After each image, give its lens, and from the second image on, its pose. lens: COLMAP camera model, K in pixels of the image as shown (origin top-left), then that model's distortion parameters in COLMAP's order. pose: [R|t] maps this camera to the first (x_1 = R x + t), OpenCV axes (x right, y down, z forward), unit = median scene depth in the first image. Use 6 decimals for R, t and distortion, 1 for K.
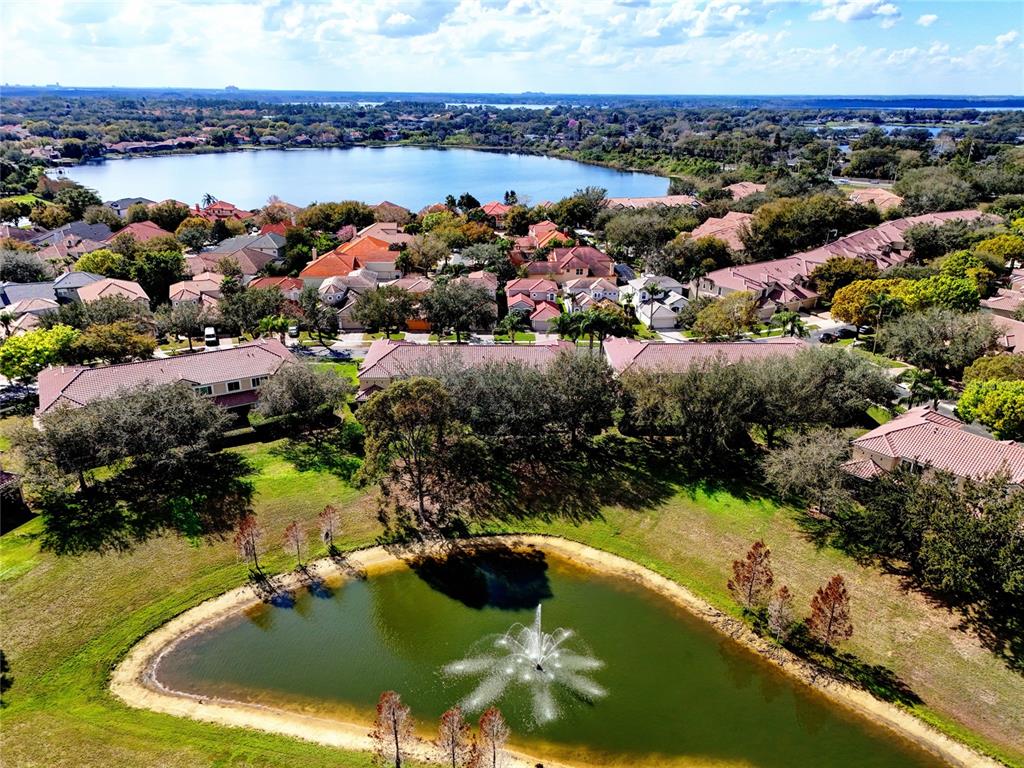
lens RADIAL K [[726.8, 0, 512.0], [0, 726.8, 384.0], [0, 0, 1]] dist [0.070817, -0.067247]
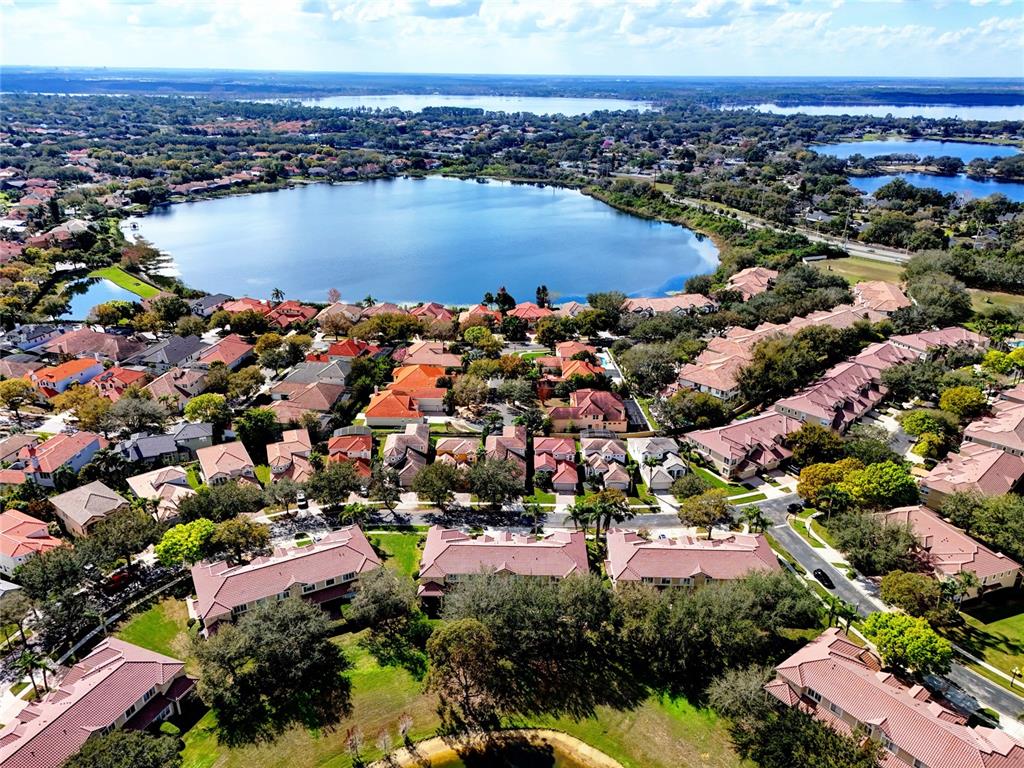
lens RADIAL K [[726.8, 0, 512.0], [0, 726.8, 384.0], [0, 0, 1]] dist [0.070817, -0.067247]
pose [[0.998826, 0.014115, -0.046334, 0.012677], [-0.012918, 0.999578, 0.026023, -0.313868], [0.046682, -0.025394, 0.998587, -0.260758]]
